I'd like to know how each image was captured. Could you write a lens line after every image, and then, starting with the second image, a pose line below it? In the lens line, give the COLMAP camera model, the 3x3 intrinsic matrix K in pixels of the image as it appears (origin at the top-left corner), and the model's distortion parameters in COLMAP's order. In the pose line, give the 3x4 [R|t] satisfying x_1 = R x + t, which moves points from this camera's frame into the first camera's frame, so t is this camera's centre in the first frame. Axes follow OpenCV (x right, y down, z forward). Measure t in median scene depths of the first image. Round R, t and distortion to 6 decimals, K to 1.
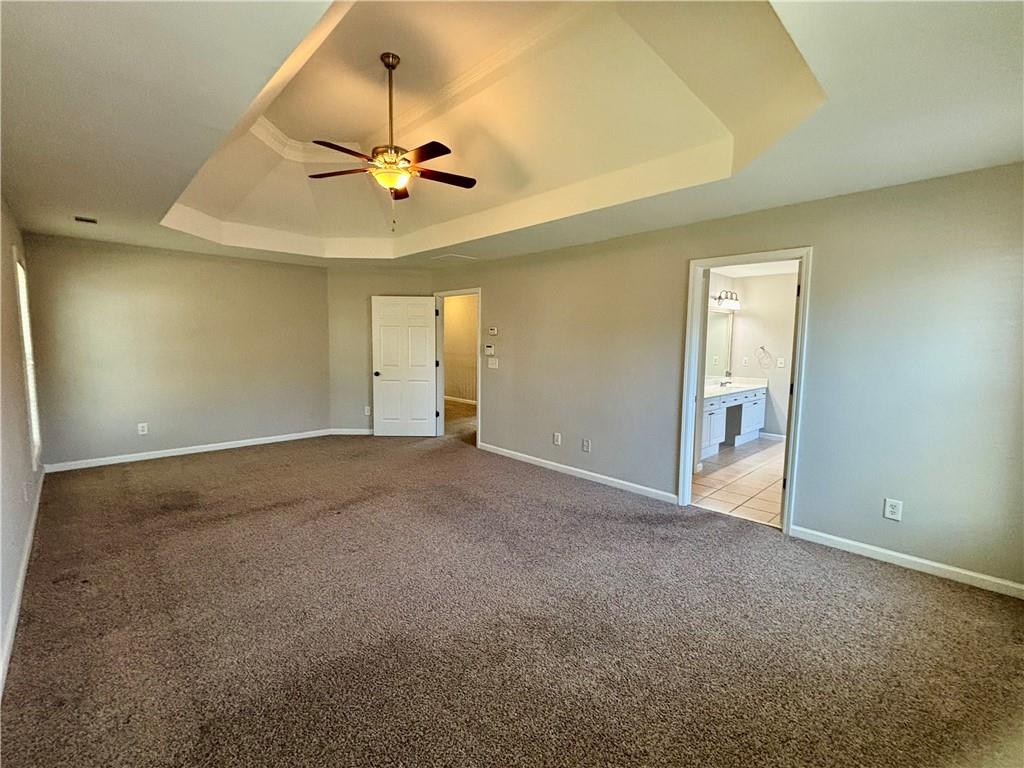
lens RADIAL K [[456.5, 0, 512.0], [0, 456.5, 384.0], [0, 0, 1]] dist [0.009999, 0.000210]
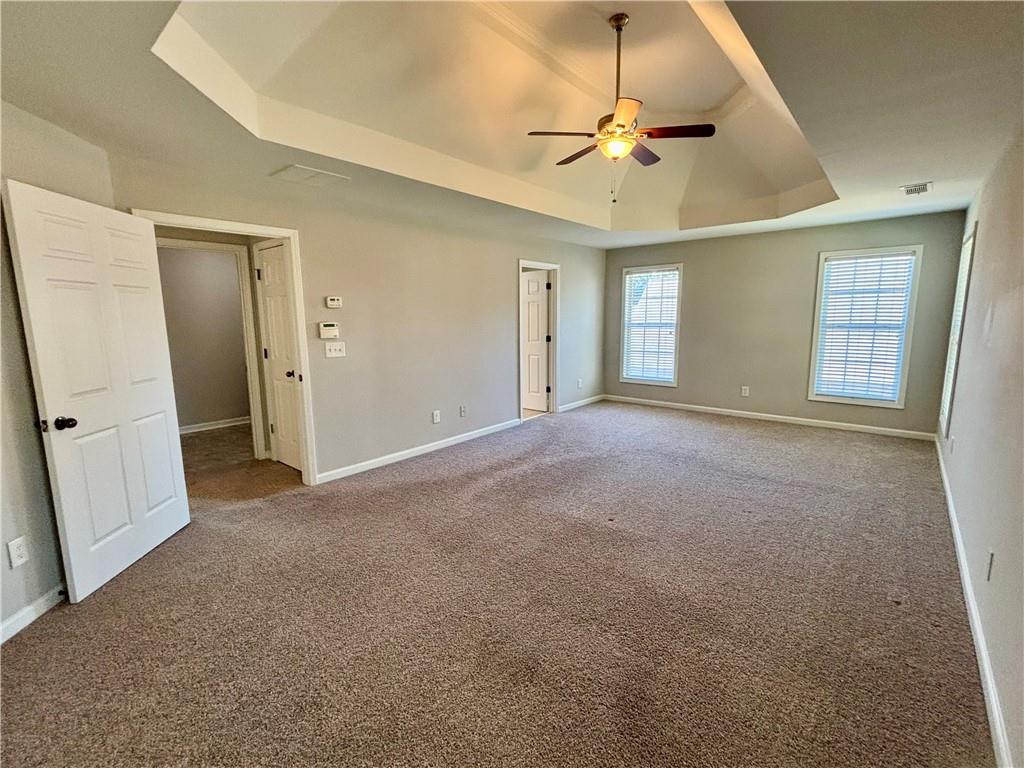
lens RADIAL K [[456.5, 0, 512.0], [0, 456.5, 384.0], [0, 0, 1]] dist [0.009999, 0.000210]
pose [[-0.107642, -0.161295, 0.981018, -0.854217], [0.097161, 0.980322, 0.171842, -0.098791], [-0.989431, 0.113814, -0.089852, 0.913841]]
